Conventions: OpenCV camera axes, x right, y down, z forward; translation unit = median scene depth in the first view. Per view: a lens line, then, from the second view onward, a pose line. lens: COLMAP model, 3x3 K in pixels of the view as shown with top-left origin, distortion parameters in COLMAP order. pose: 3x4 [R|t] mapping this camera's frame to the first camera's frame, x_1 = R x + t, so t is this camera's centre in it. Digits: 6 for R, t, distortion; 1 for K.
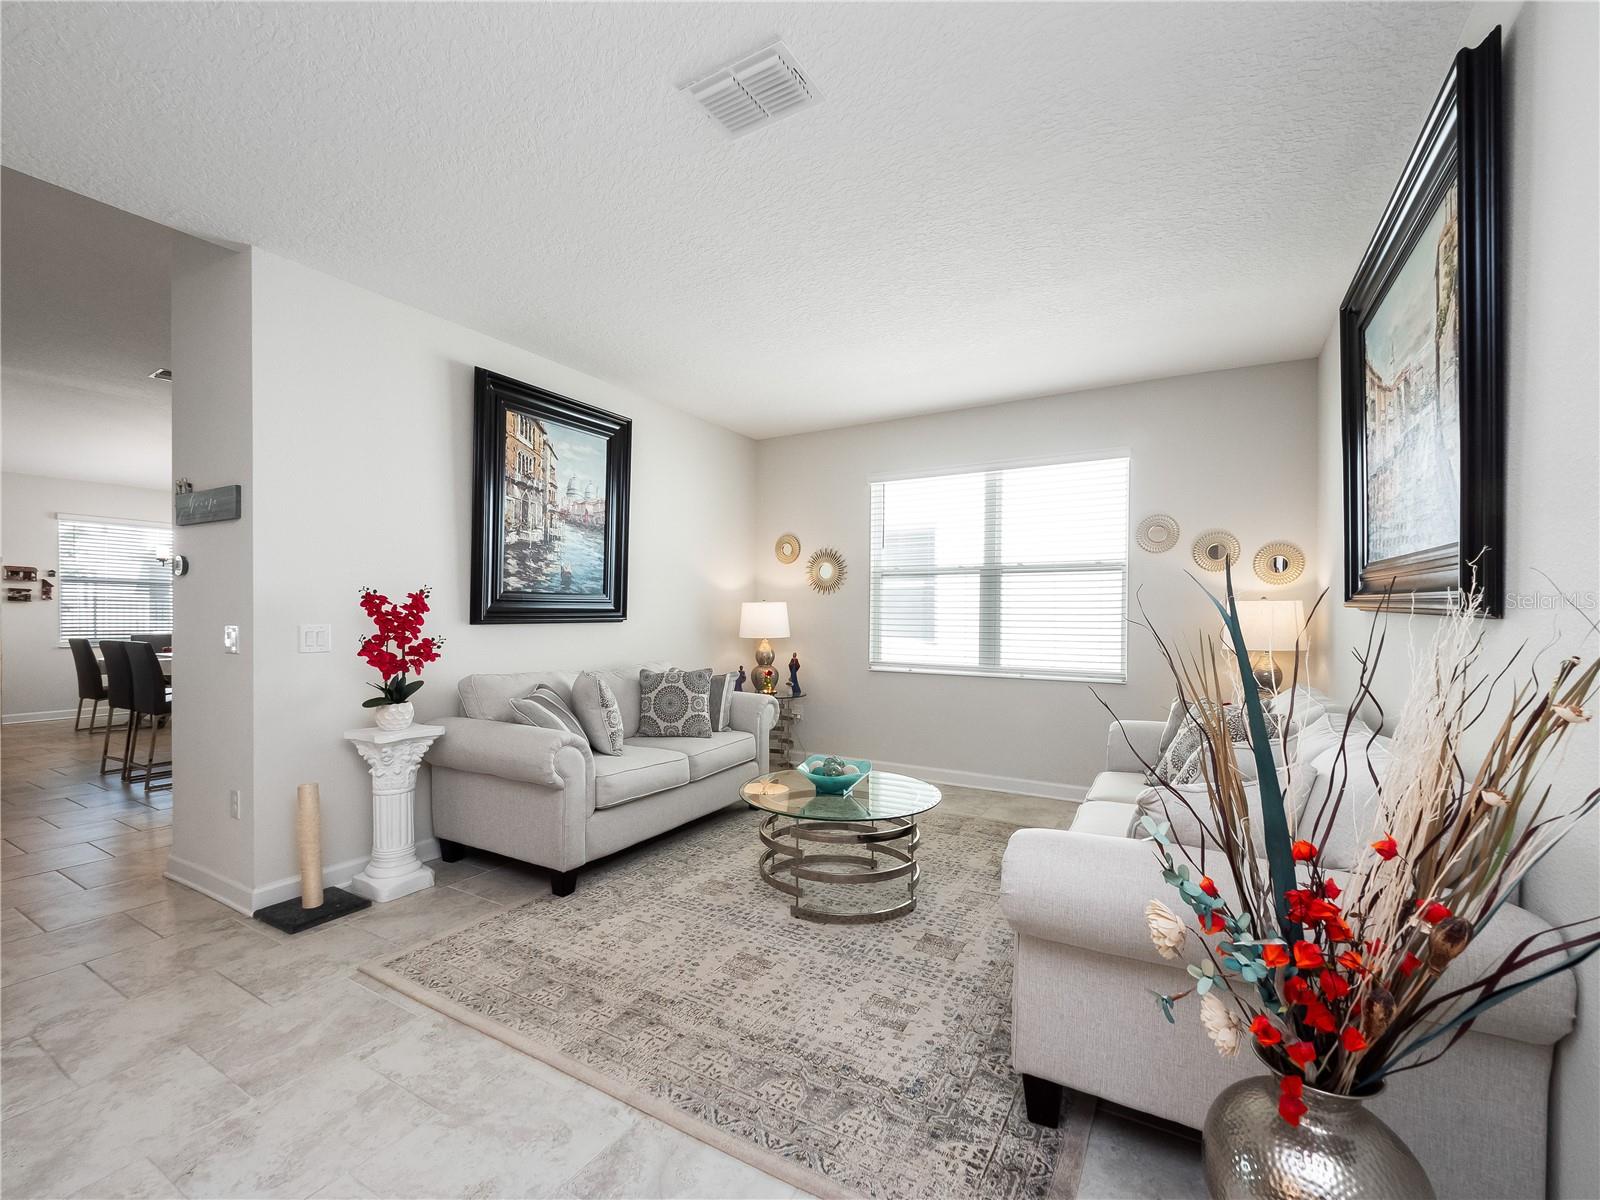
lens RADIAL K [[690.0, 0, 790.3], [0, 690.0, 614.5], [0, 0, 1]] dist [0.002193, -0.001019]
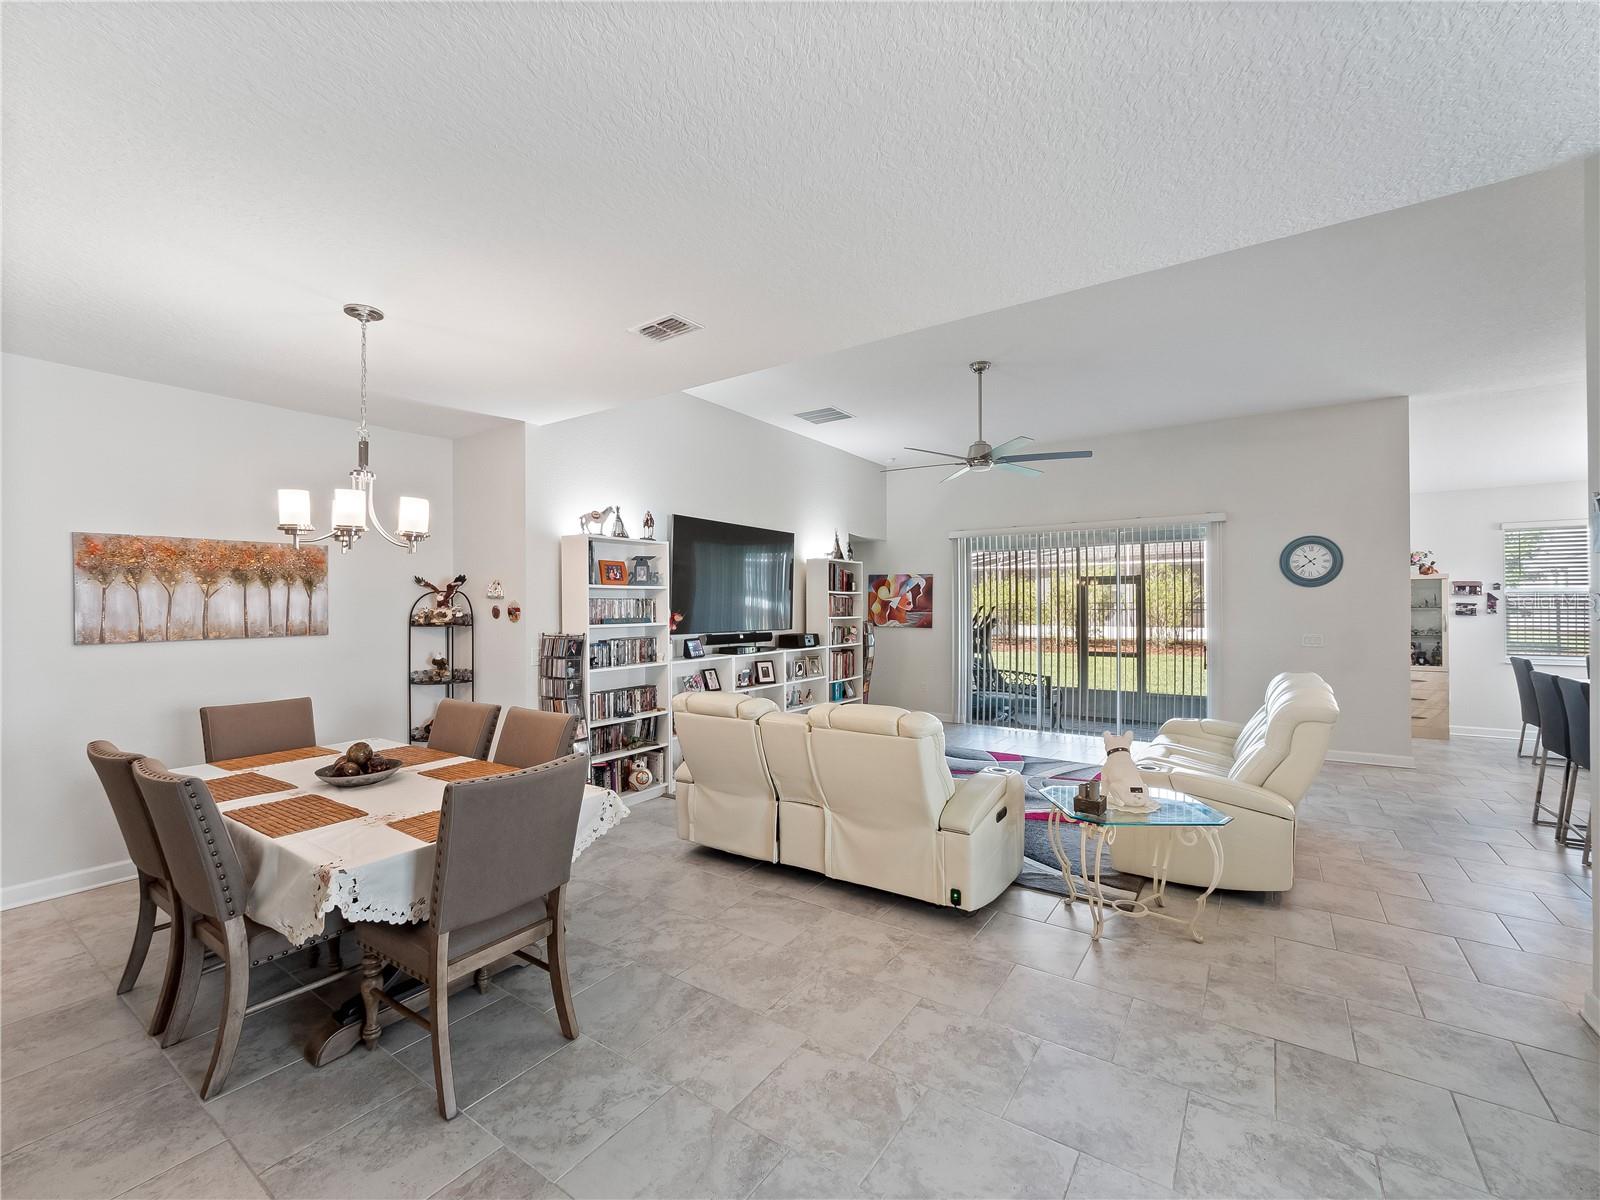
lens RADIAL K [[680.1, 0, 784.6], [0, 680.1, 601.5], [0, 0, 1]] dist [-0.007995, -0.000402]
pose [[-0.082725, -0.011037, -0.996511, -0.075236], [0.000039, 0.999939, -0.011079, -0.055809], [0.996572, -0.000955, -0.082719, 0.152689]]
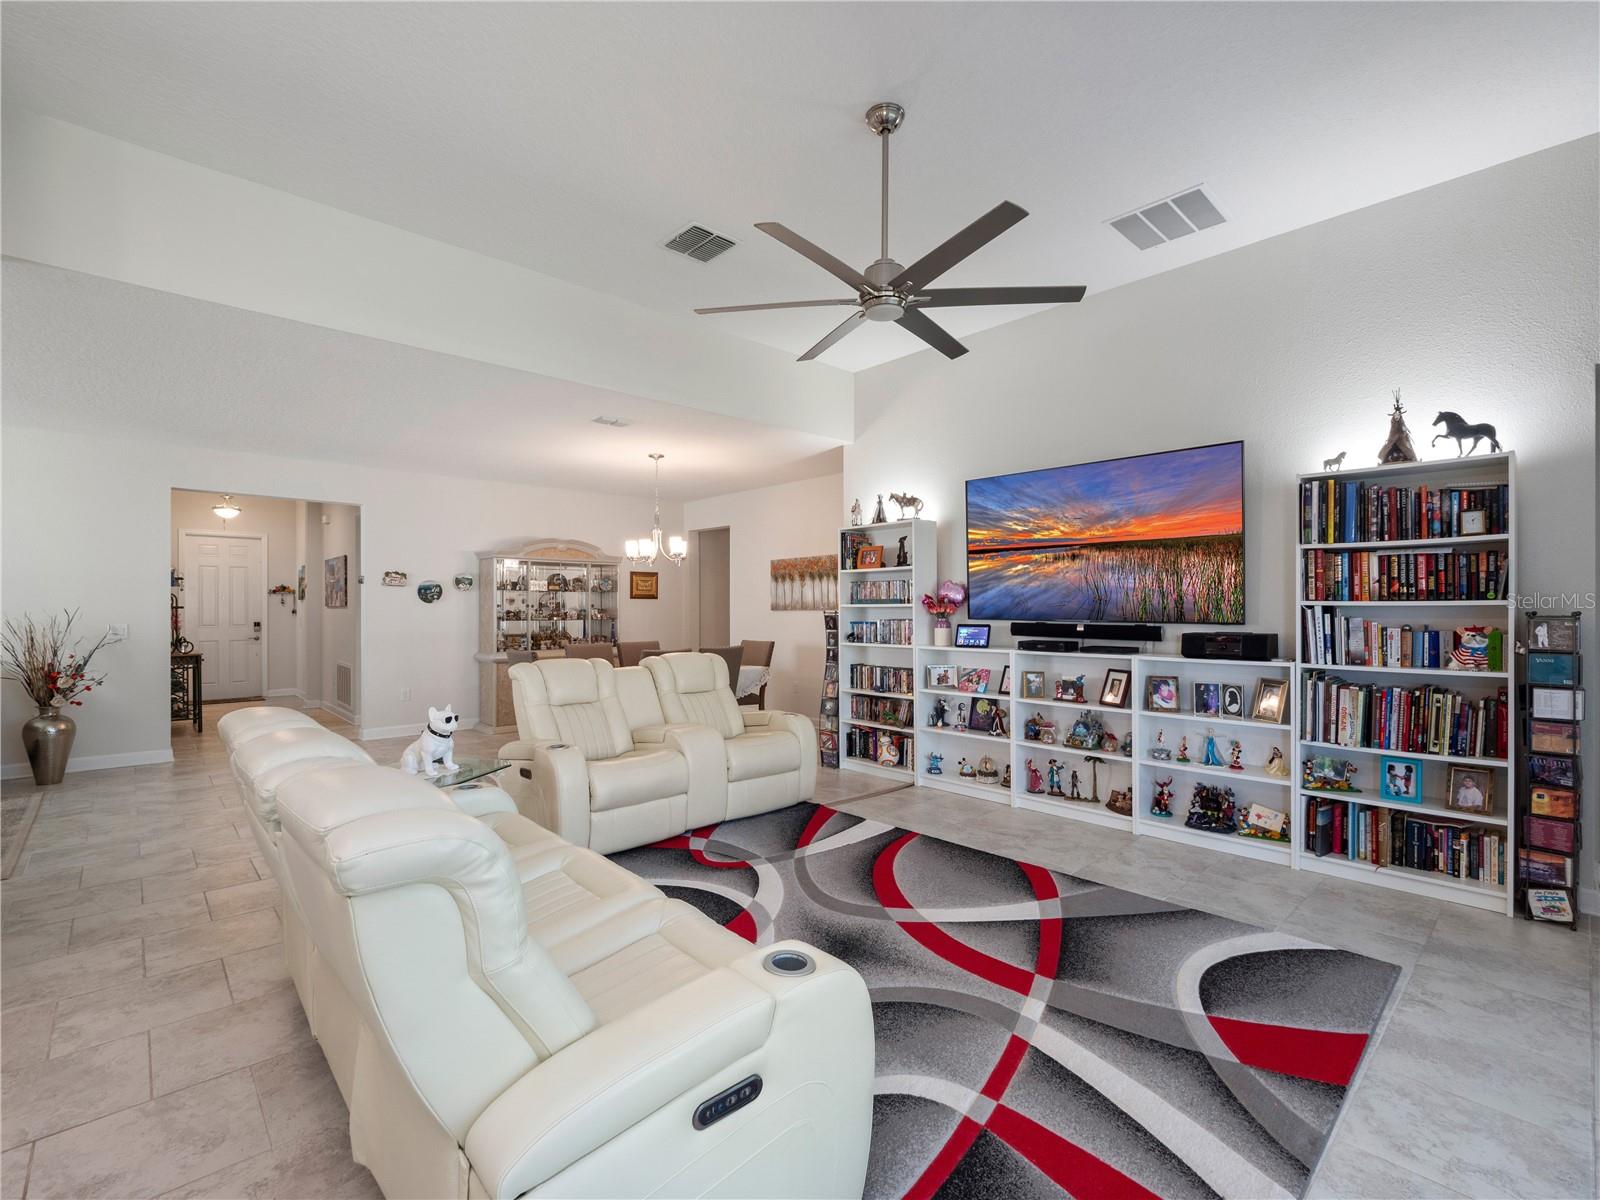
lens RADIAL K [[728.4, 0, 782.7], [0, 728.4, 606.9], [0, 0, 1]] dist [0.013830, -0.013989]
pose [[-0.953277, -0.003663, 0.302077, -1.604618], [-0.002240, 0.999985, 0.005055, -0.029364], [-0.302091, 0.004142, -0.953270, 1.208409]]
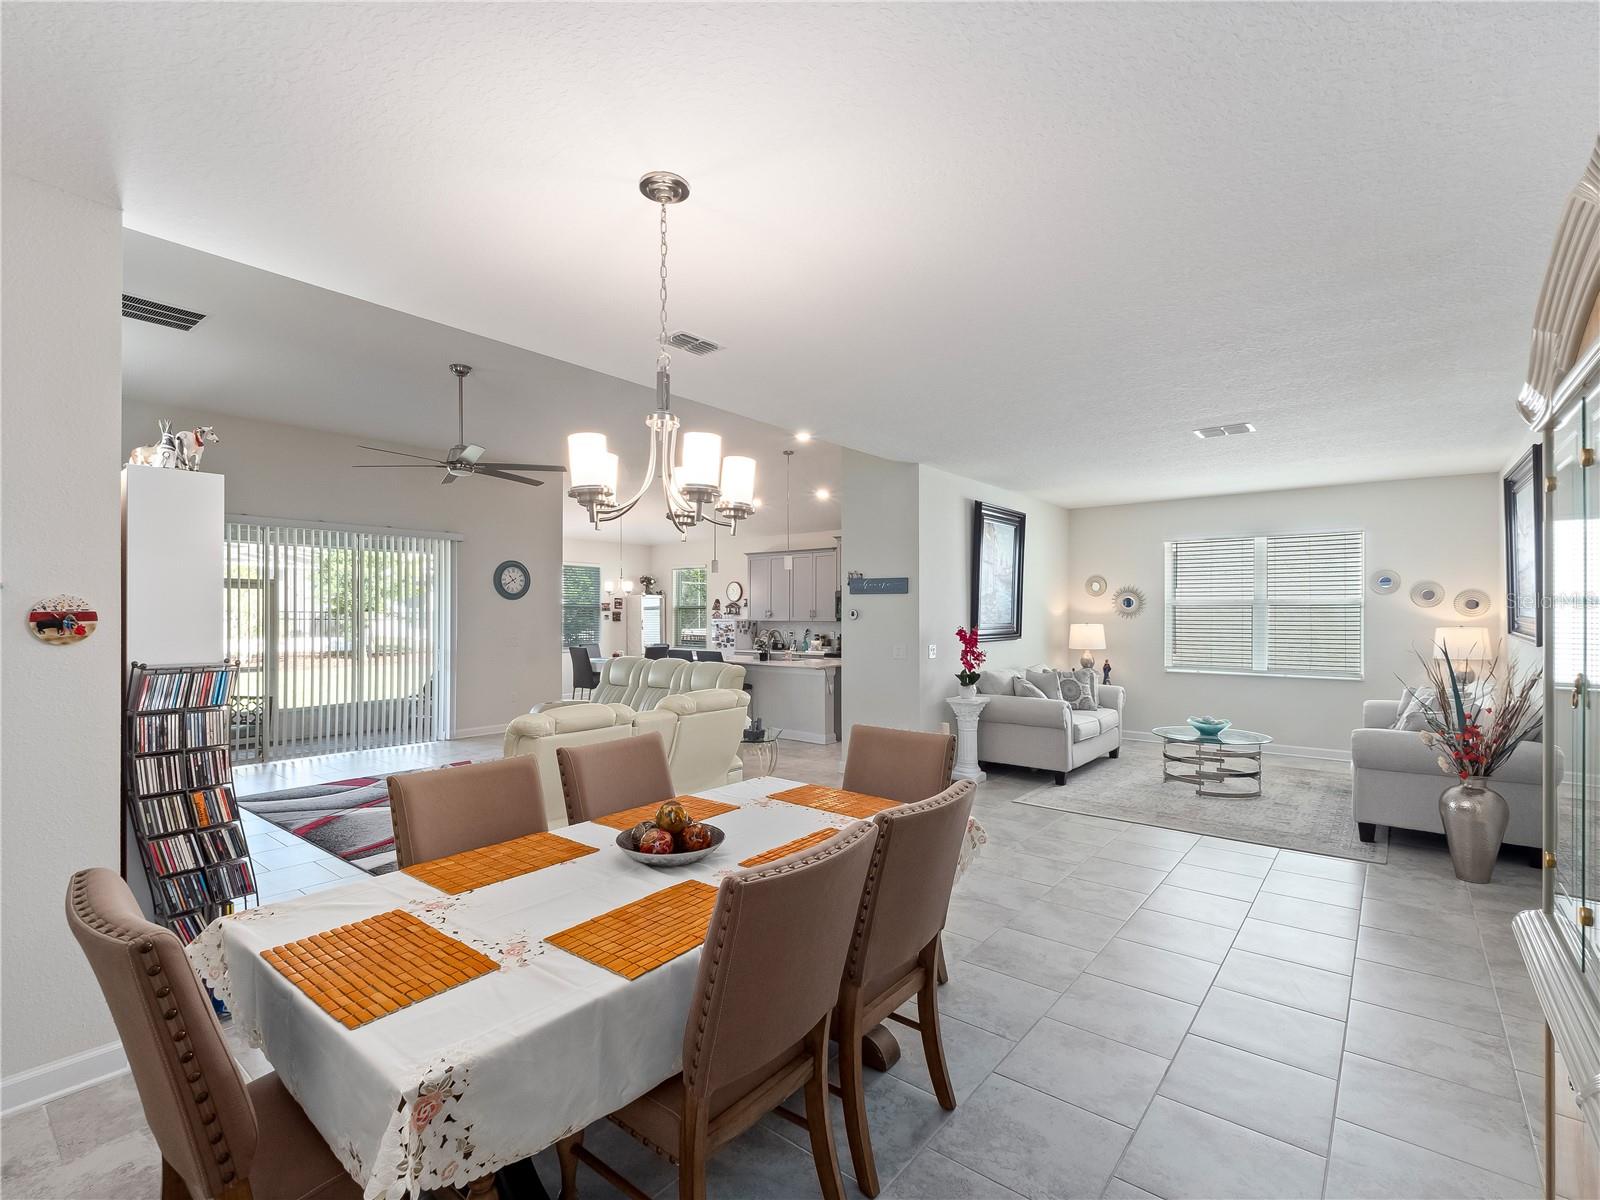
lens RADIAL K [[738.5, 0, 791.7], [0, 738.5, 605.5], [0, 0, 1]] dist [-0.017361, -0.000318]
pose [[0.988756, -0.005578, -0.149433, -0.603688], [0.003346, 0.999879, -0.015180, -0.052363], [0.149499, 0.014509, 0.988655, -0.908817]]
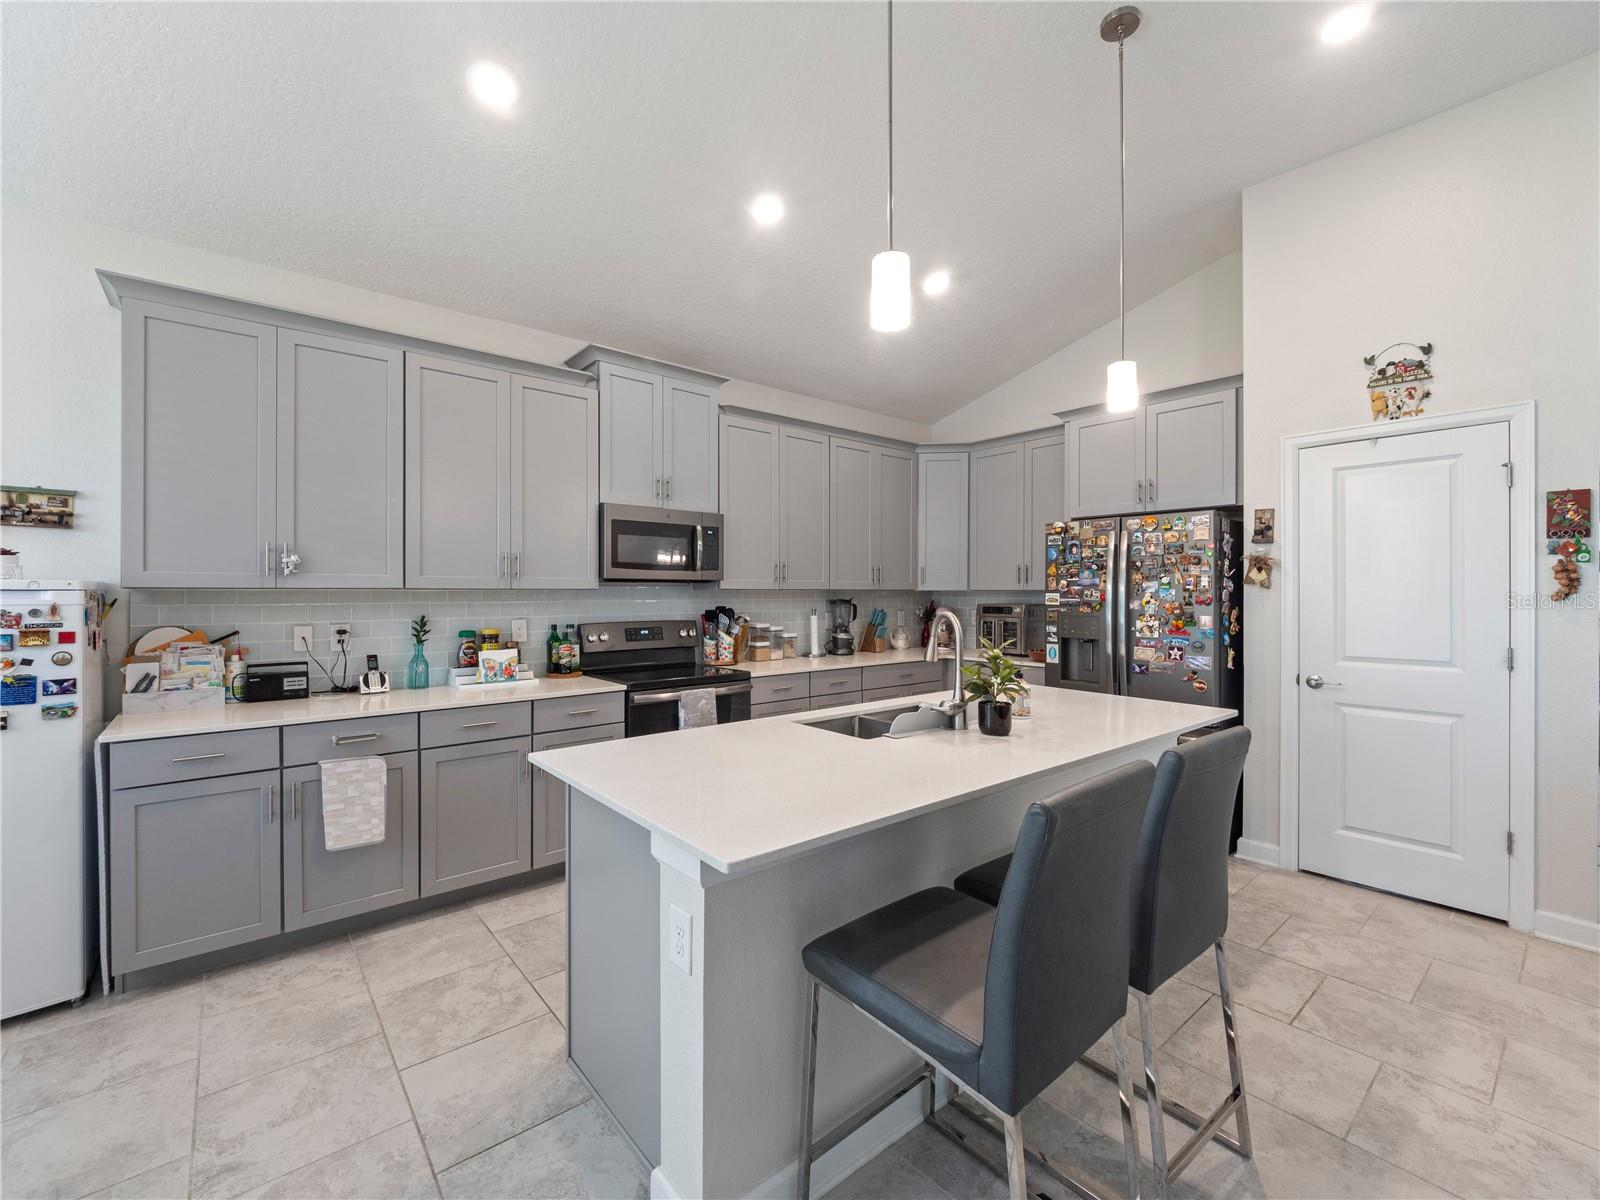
lens RADIAL K [[683.8, 0, 787.7], [0, 683.8, 592.7], [0, 0, 1]] dist [-0.001511, -0.000855]
pose [[0.344938, -0.006528, 0.938603, -1.628965], [0.004310, 0.999976, 0.005371, -0.033161], [-0.938615, 0.002192, 0.344958, 1.348538]]
